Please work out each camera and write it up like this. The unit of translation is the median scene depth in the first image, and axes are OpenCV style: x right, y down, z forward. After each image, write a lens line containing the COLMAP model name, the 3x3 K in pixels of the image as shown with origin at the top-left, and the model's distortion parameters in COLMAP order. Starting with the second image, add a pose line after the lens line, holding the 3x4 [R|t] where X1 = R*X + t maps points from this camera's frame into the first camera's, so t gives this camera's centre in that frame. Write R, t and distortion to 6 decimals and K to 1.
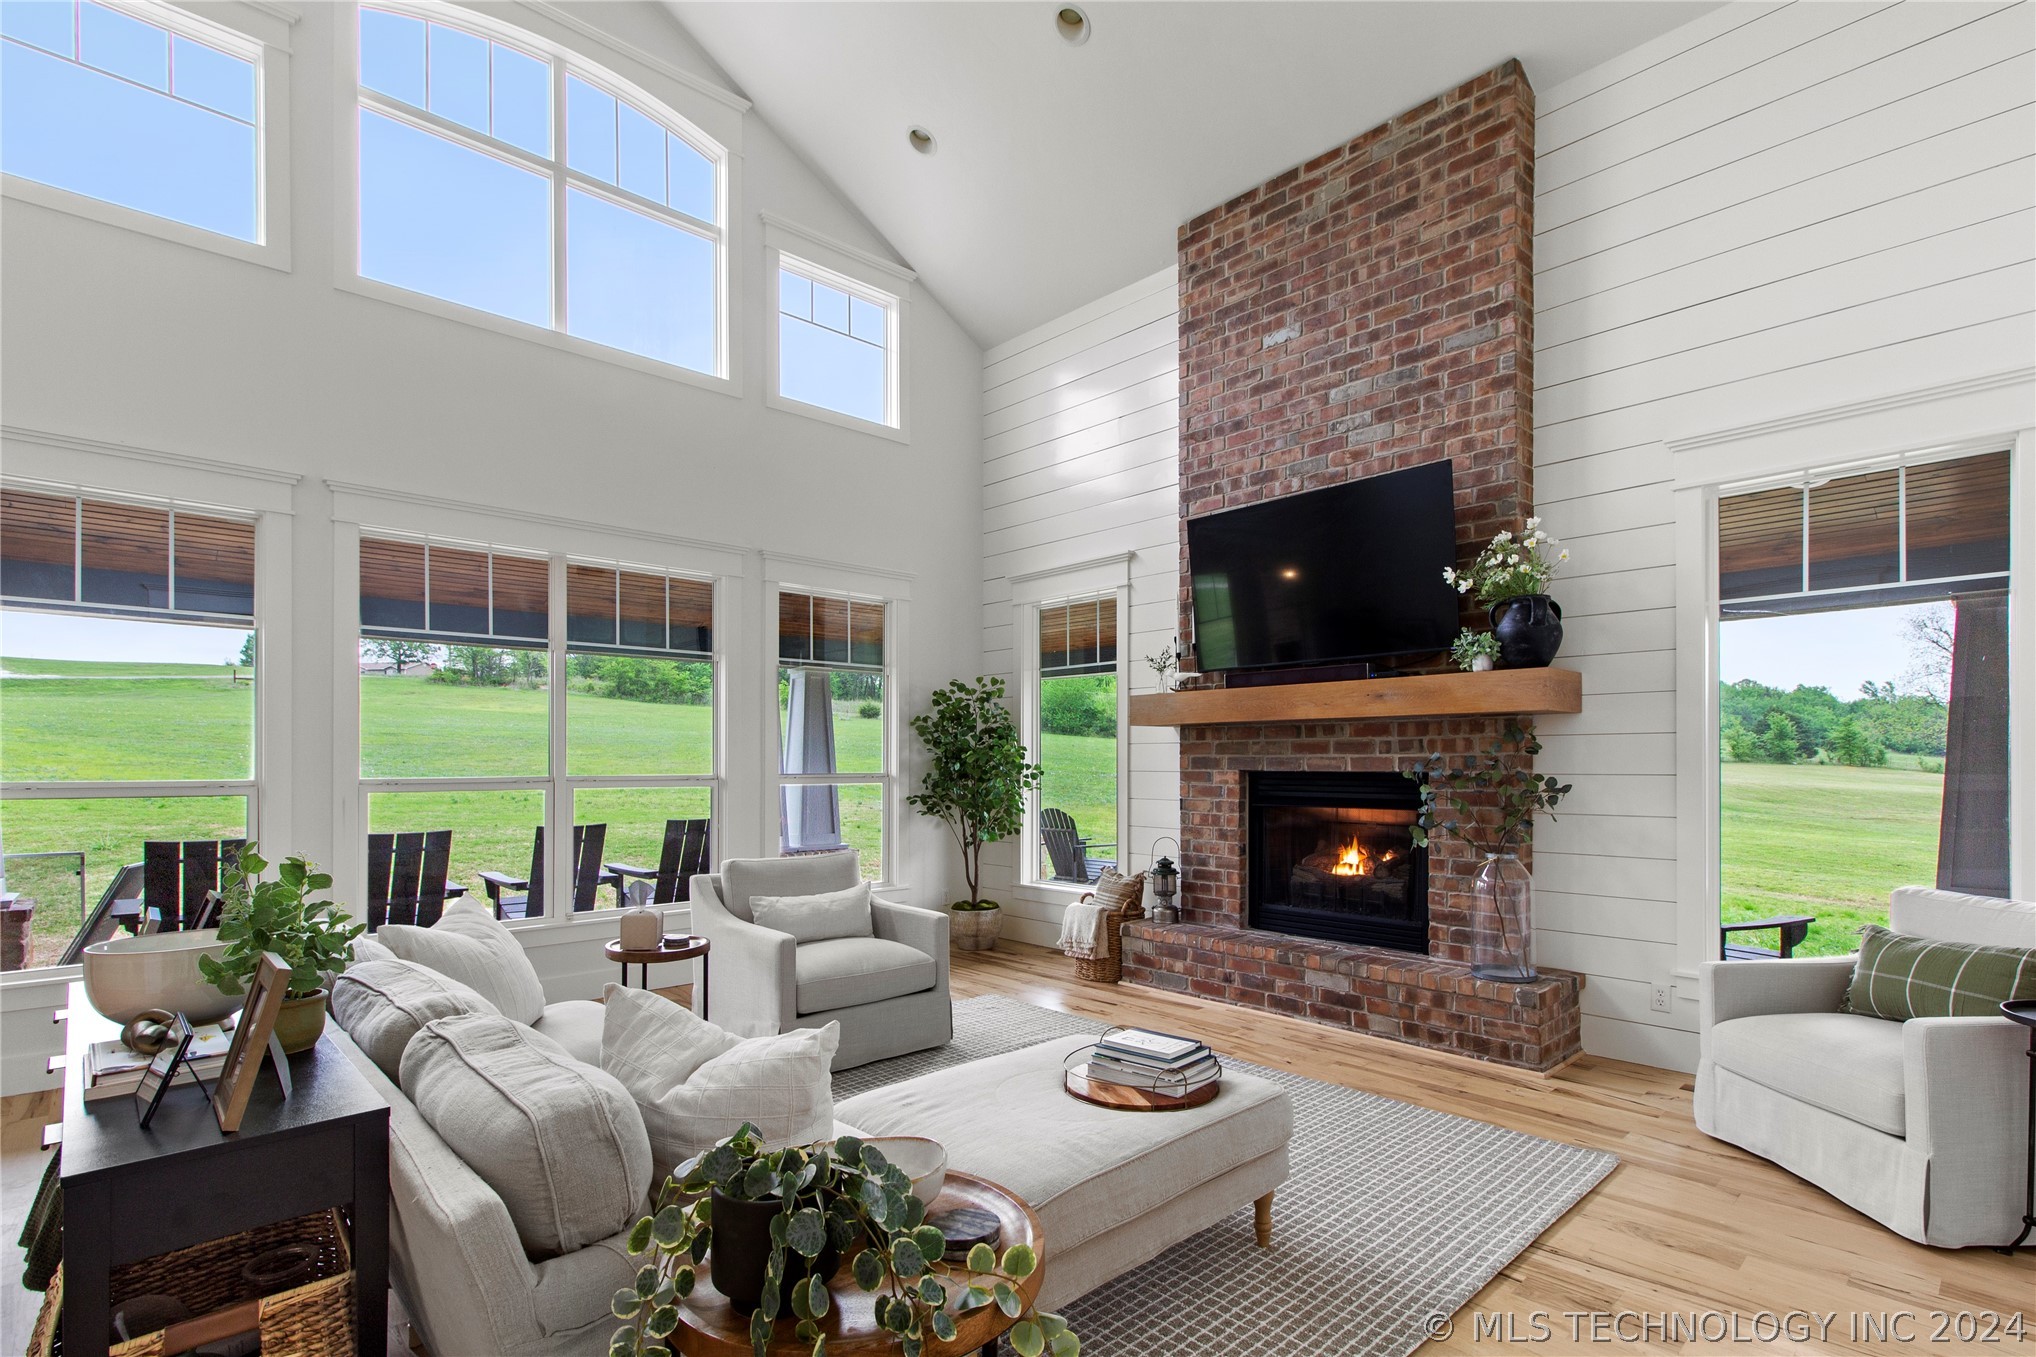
lens RADIAL K [[954.7, 0, 1062.0], [0, 954.7, 762.6], [0, 0, 1]] dist [0.000791, 0.000942]
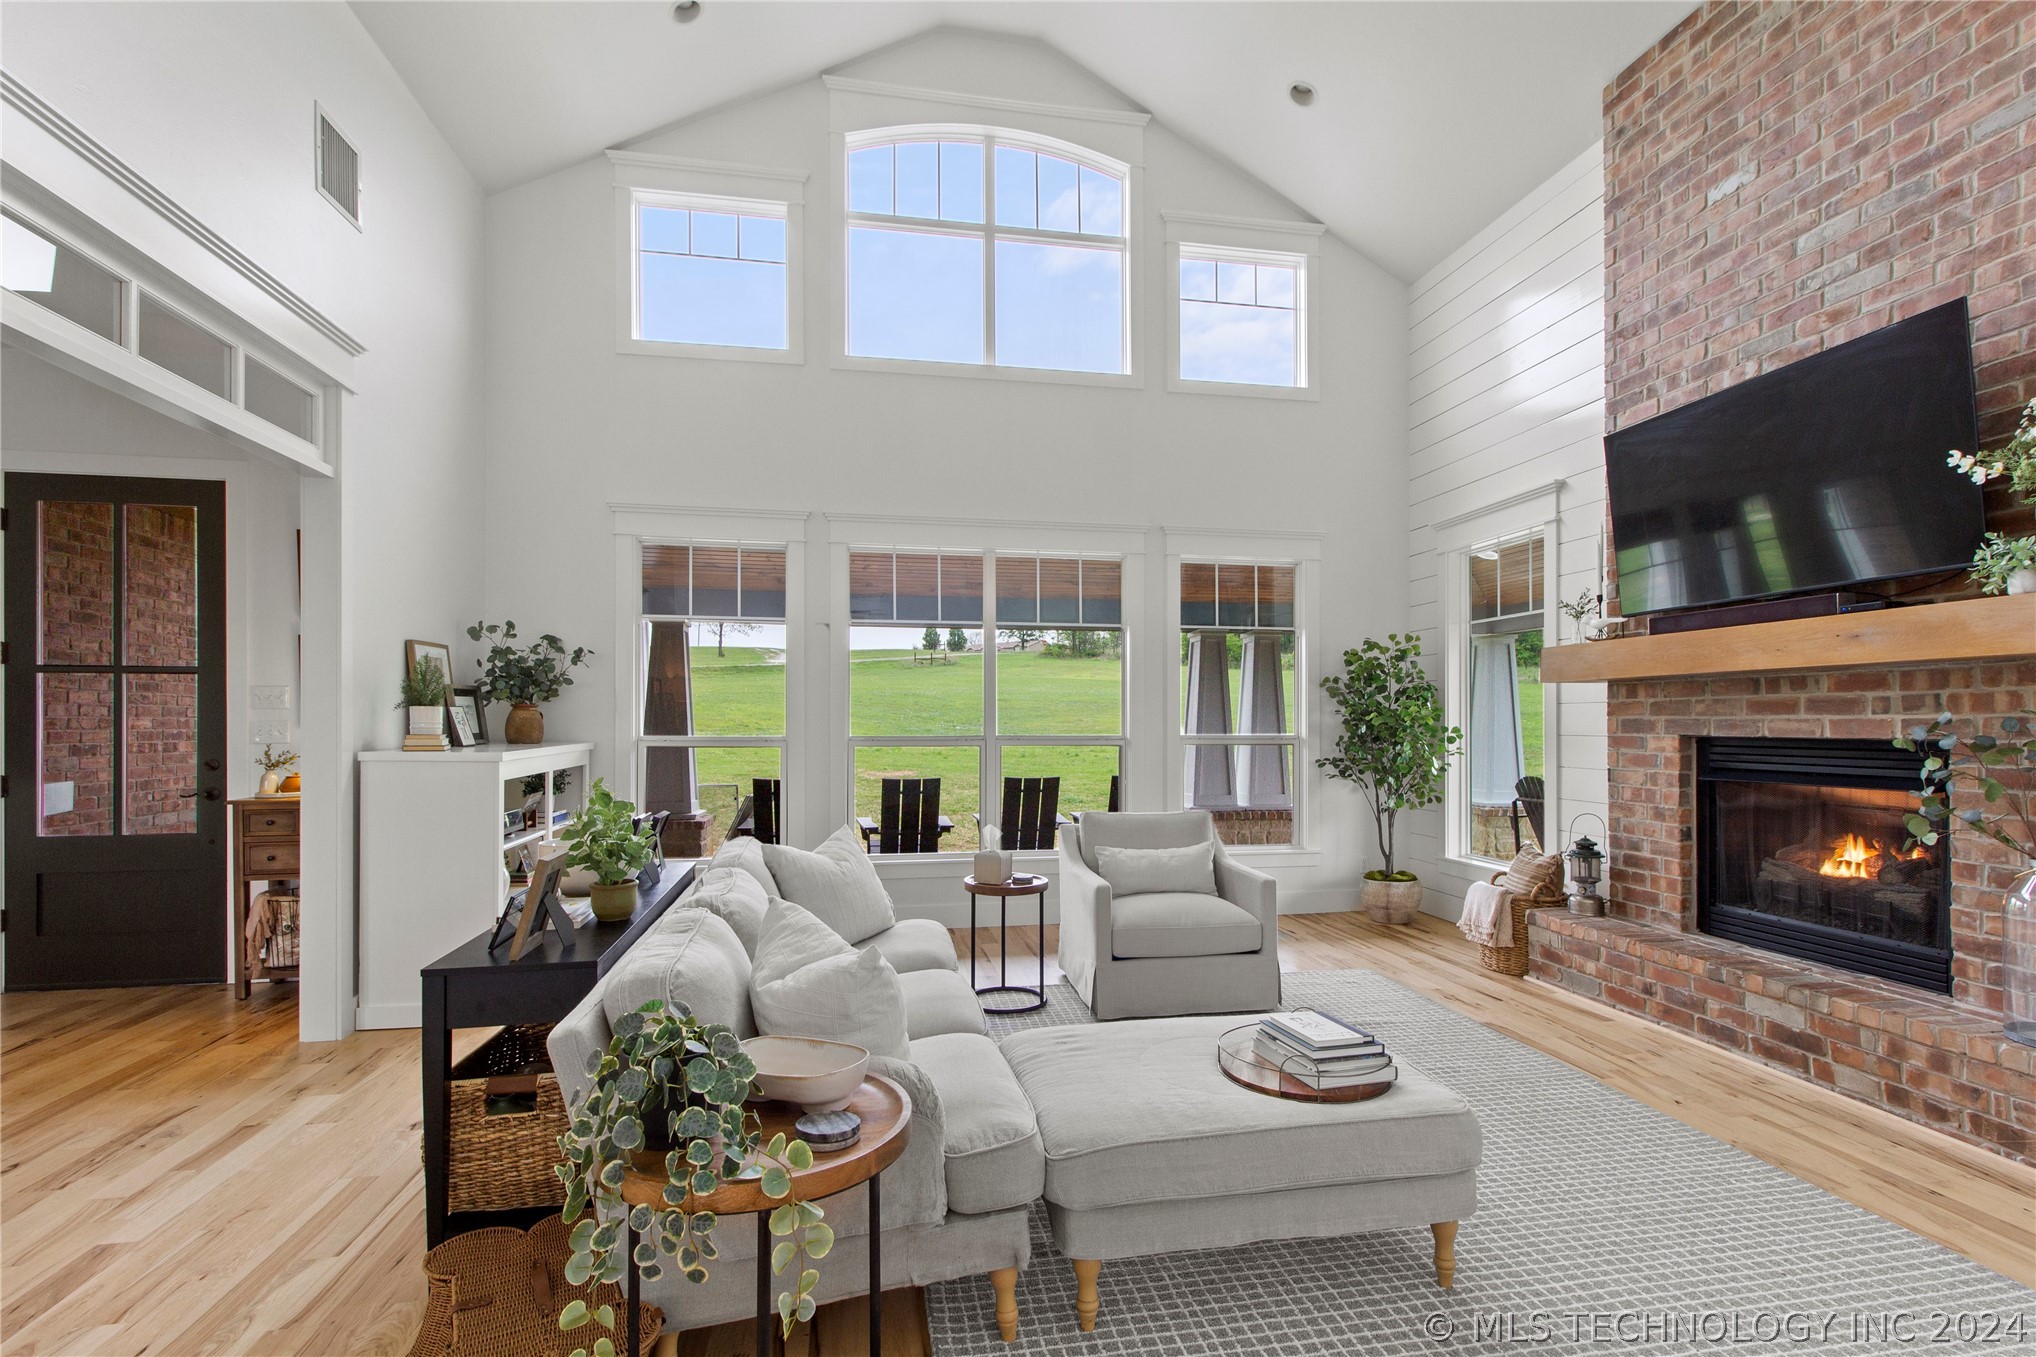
lens RADIAL K [[954.7, 0, 1067.5], [0, 954.7, 720.5], [0, 0, 1]] dist [0.000791, 0.000942]
pose [[0.844540, 0.000283, -0.535493, 0.188751], [-0.002278, 0.999993, -0.003065, -0.000833], [0.535488, 0.003809, 0.844534, 0.042231]]
